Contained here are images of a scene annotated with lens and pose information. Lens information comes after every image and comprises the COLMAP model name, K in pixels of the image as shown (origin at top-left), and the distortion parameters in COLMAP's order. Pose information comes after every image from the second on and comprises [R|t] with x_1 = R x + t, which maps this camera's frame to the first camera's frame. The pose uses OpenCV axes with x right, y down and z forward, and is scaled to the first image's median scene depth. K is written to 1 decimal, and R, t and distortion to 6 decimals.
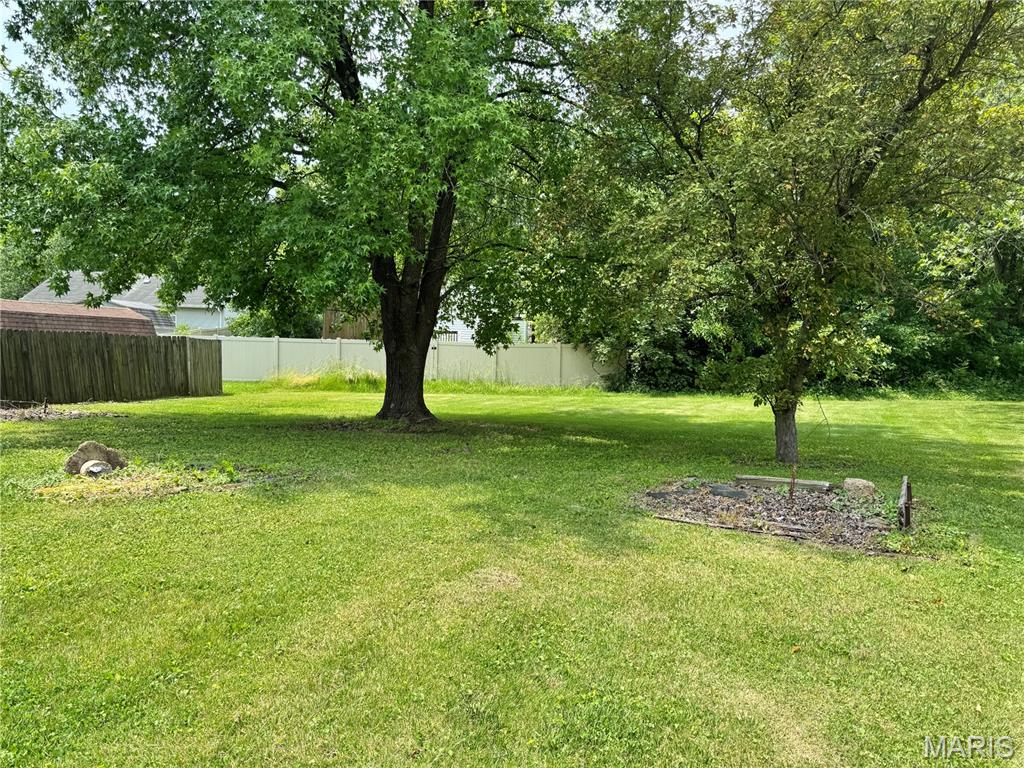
lens RADIAL K [[727.5, 0, 514.2], [0, 727.5, 378.9], [0, 0, 1]] dist [0.012443, -0.012160]
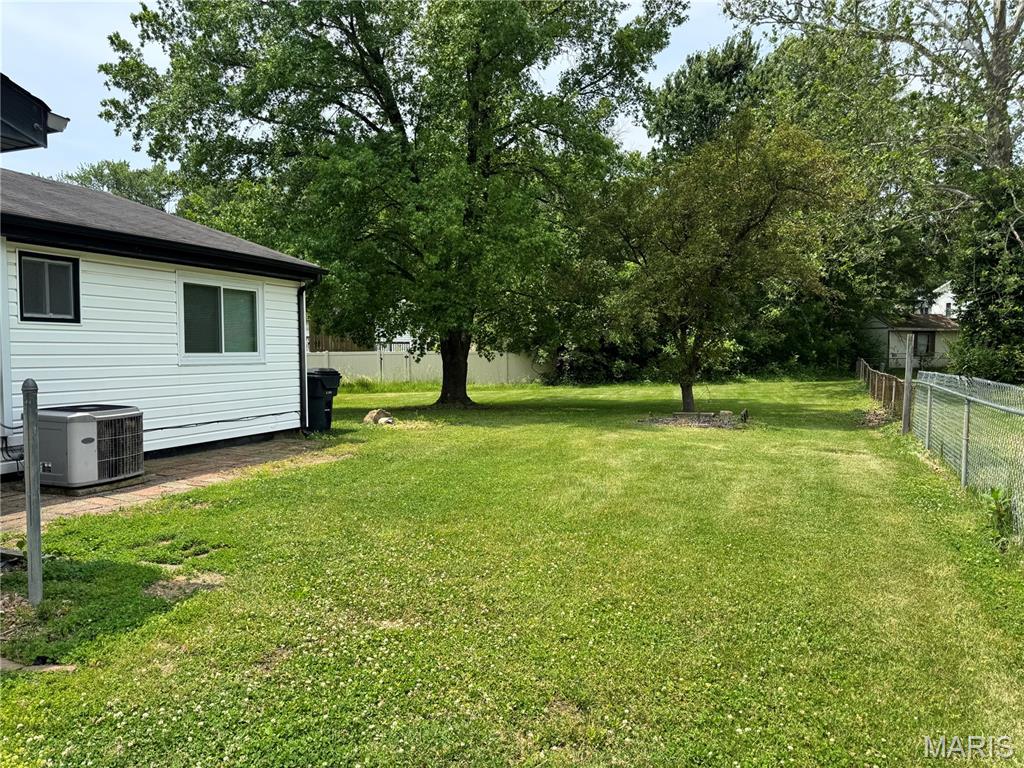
lens RADIAL K [[727.5, 0, 510.4], [0, 727.5, 387.8], [0, 0, 1]] dist [0.012443, -0.012160]
pose [[0.986151, -0.039077, 0.161180, -0.157363], [0.037619, 0.999219, 0.012091, 0.002825], [-0.161526, -0.005861, 0.986851, -0.318368]]
